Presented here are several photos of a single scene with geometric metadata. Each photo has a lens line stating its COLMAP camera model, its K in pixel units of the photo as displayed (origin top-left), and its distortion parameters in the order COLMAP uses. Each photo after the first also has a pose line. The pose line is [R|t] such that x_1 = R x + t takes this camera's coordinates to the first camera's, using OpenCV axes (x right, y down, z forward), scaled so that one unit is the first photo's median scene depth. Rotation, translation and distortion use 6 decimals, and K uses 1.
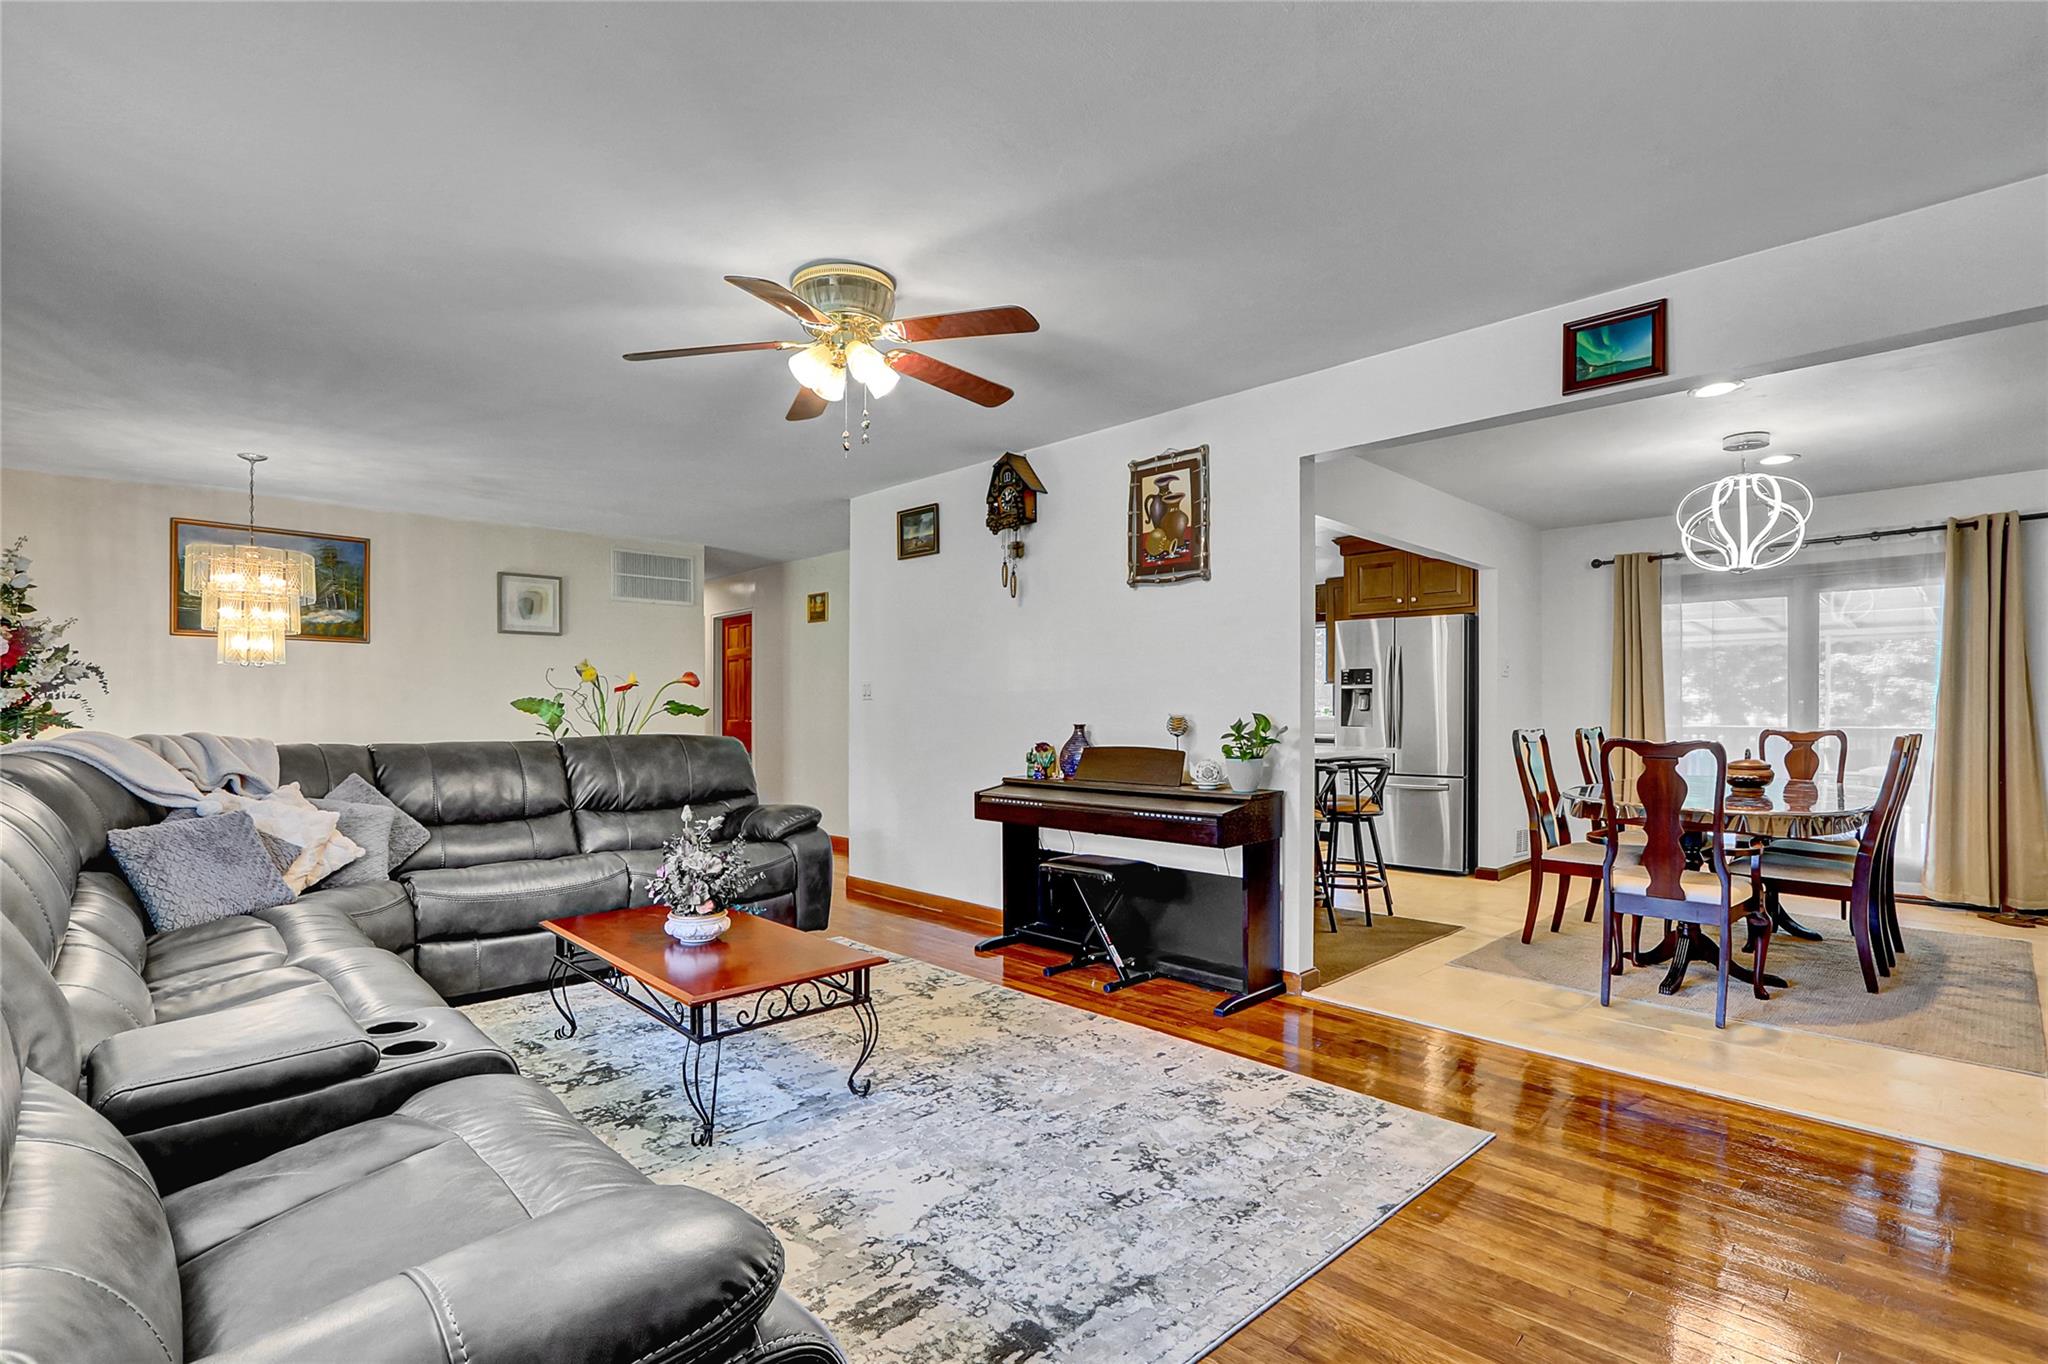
lens RADIAL K [[956.1, 0, 1023.7], [0, 956.1, 705.6], [0, 0, 1]] dist [0.000274, 0.000363]
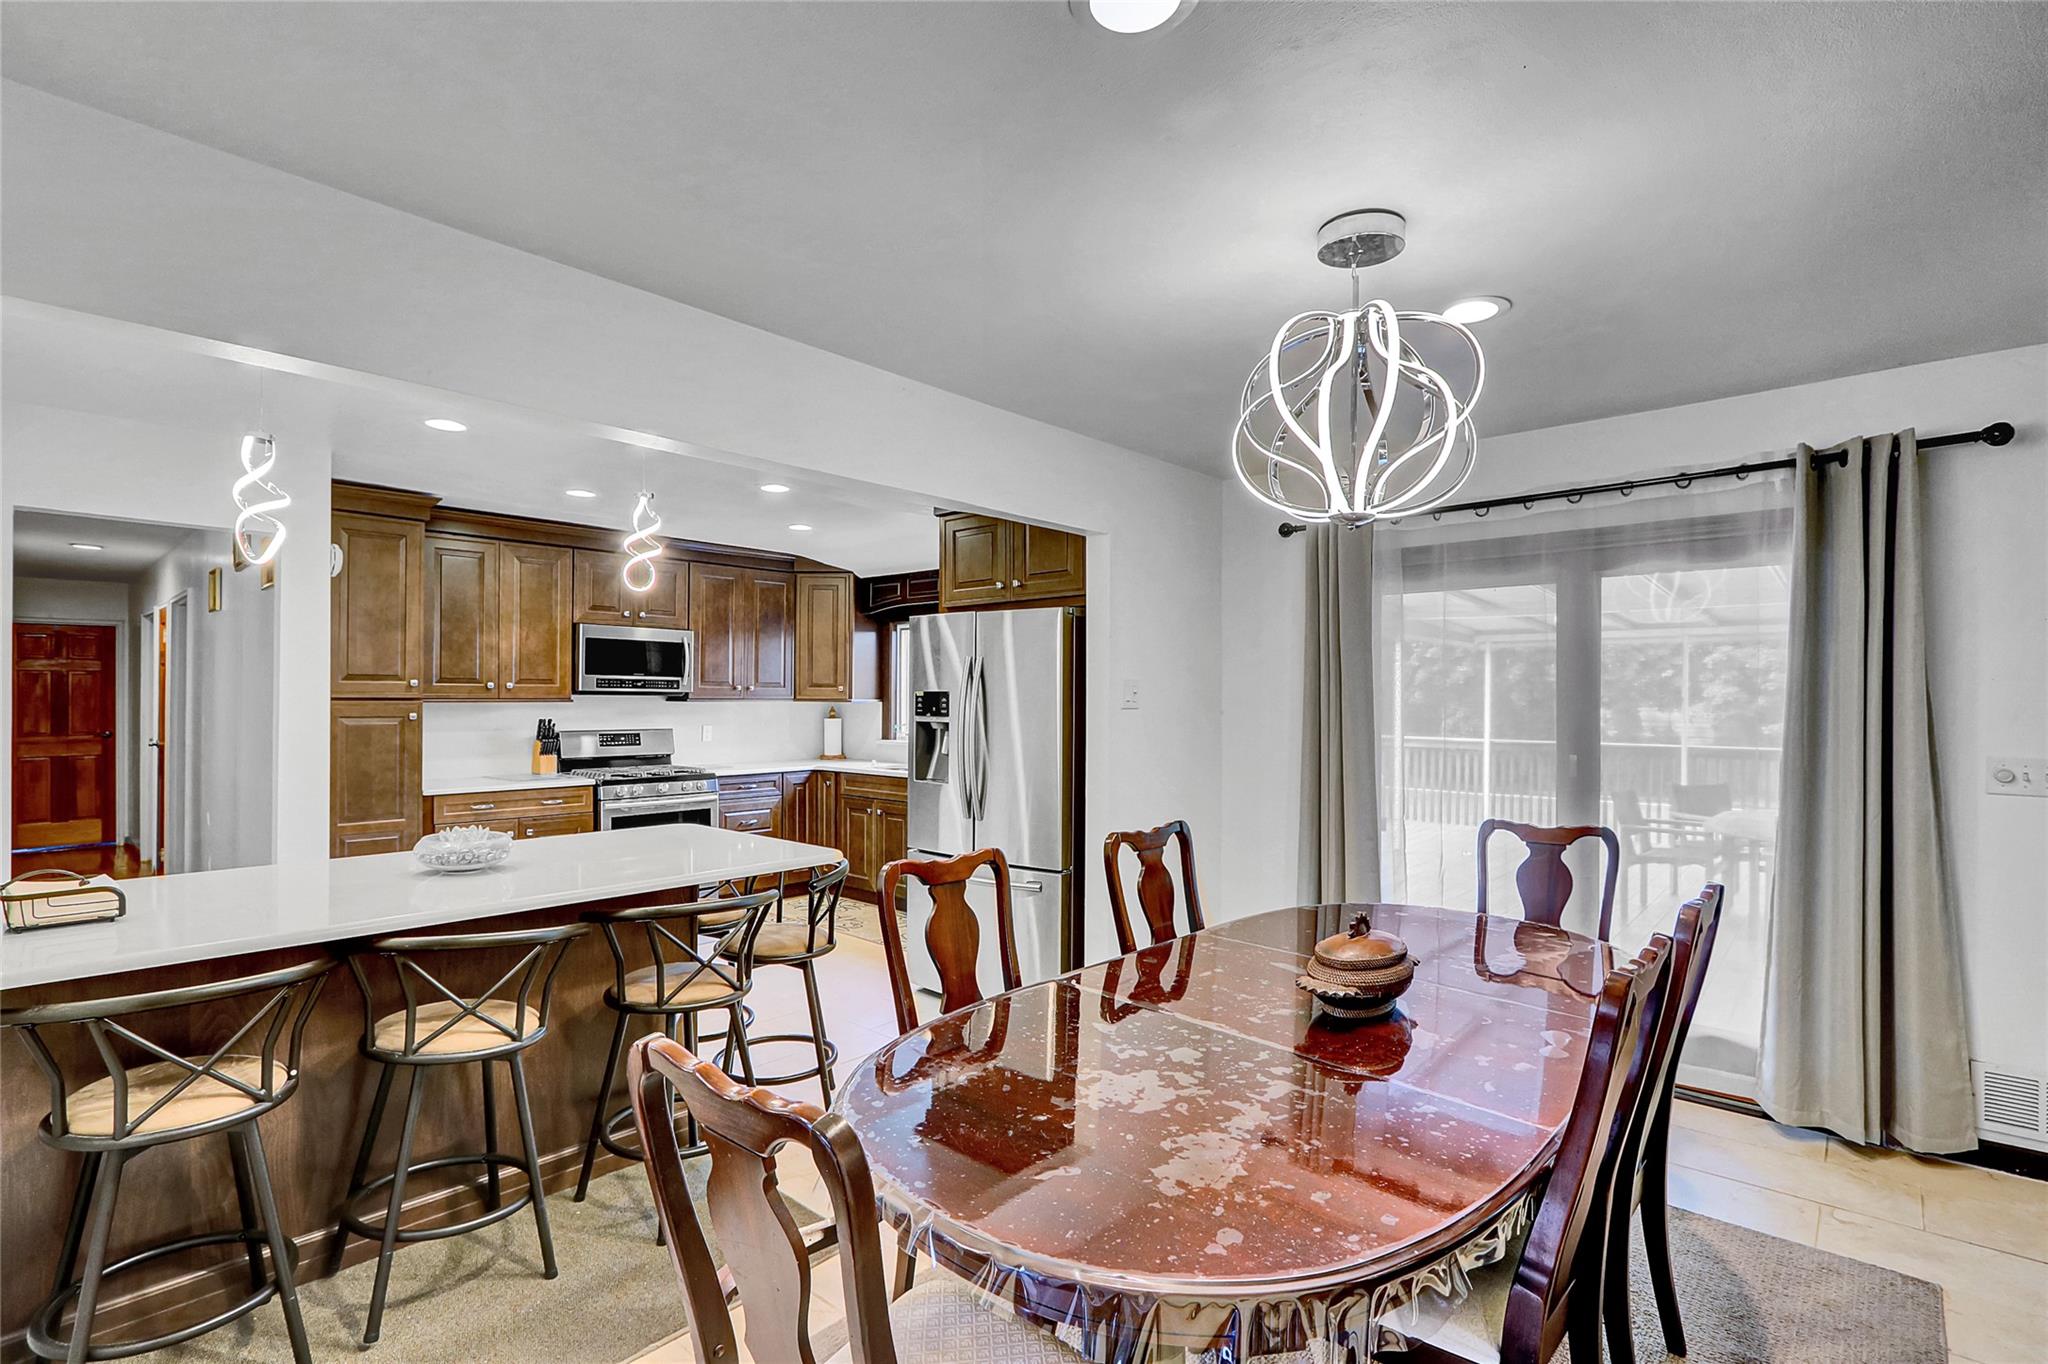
lens RADIAL K [[946.1, 0, 1002.7], [0, 946.1, 688.5], [0, 0, 1]] dist [-0.009936, 0.000042]
pose [[0.998998, 0.003799, 0.044599, 0.616565], [-0.003681, 0.999990, -0.002725, -0.064501], [-0.044609, 0.002558, 0.999001, 0.609291]]
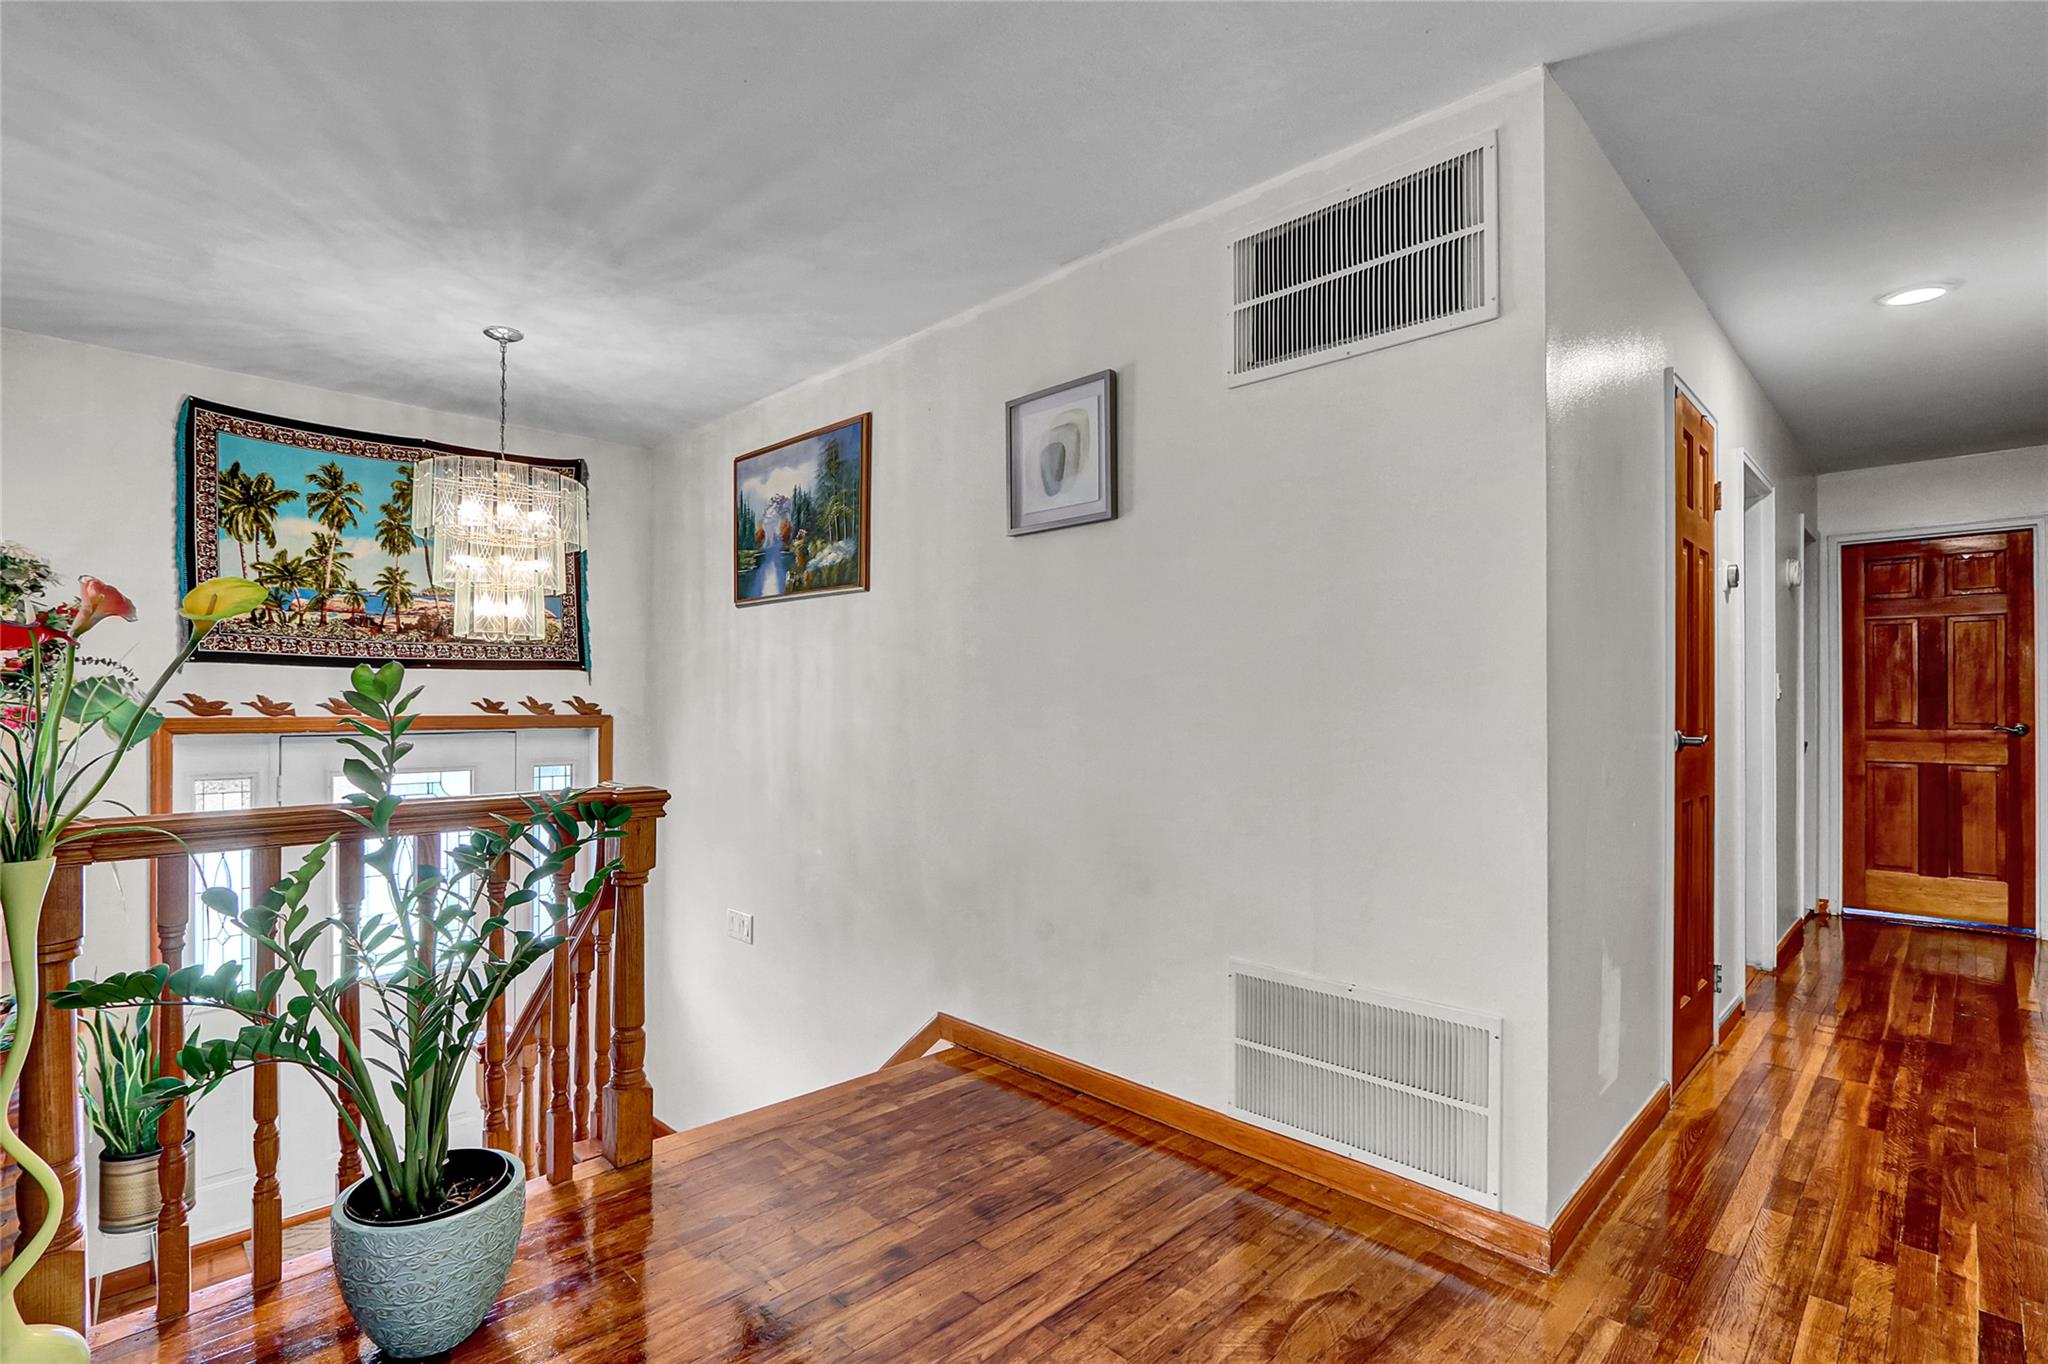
lens RADIAL K [[956.1, 0, 1023.7], [0, 956.1, 705.6], [0, 0, 1]] dist [0.000274, 0.000363]
pose [[0.010980, 0.005294, -0.999926, -0.145734], [0.002130, 0.999984, 0.005318, 0.003187], [0.999937, -0.002188, 0.010968, 1.576199]]
